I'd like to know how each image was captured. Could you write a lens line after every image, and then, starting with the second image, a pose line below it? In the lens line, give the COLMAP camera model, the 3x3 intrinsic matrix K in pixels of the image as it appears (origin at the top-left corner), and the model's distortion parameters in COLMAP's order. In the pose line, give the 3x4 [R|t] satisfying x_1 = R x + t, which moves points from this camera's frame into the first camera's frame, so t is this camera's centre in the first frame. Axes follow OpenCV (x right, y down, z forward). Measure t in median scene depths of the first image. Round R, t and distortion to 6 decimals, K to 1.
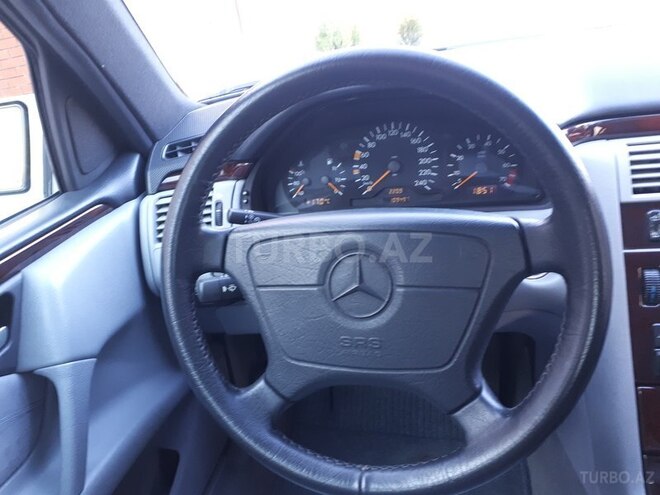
lens RADIAL K [[425.7, 0, 327.0], [0, 425.7, 242.3], [0, 0, 1]] dist [0.020916, 0.004598]
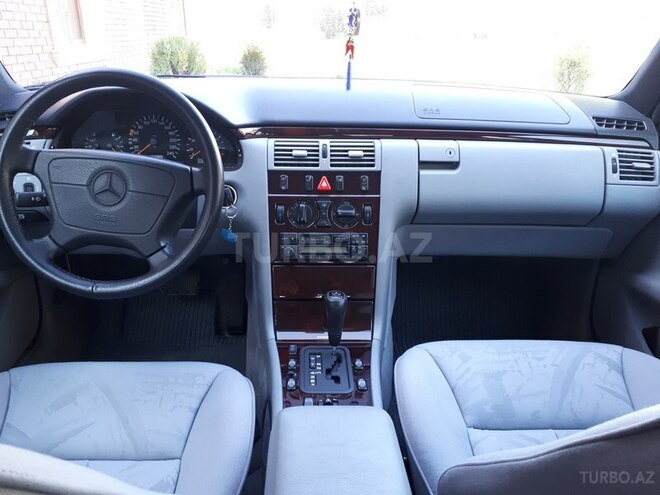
lens RADIAL K [[516.9, 0, 328.8], [0, 516.9, 244.3], [0, 0, 1]] dist [0.020996, -0.022902]
pose [[0.964598, 0.071440, 0.253865, 0.330560], [-0.043663, 0.992588, -0.113418, 0.414161], [-0.260086, 0.098318, 0.960567, -1.058720]]
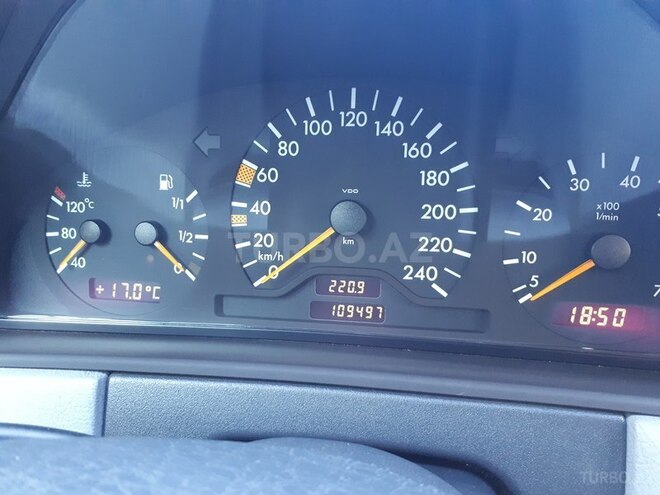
lens RADIAL K [[516.9, 0, 327.7], [0, 516.9, 247.9], [0, 0, 1]] dist [0.020996, -0.022902]
pose [[0.991828, 0.102906, 0.075418, 0.113598], [-0.096836, 0.992068, -0.080149, -0.120572], [-0.083068, 0.072191, 0.993926, 0.597901]]
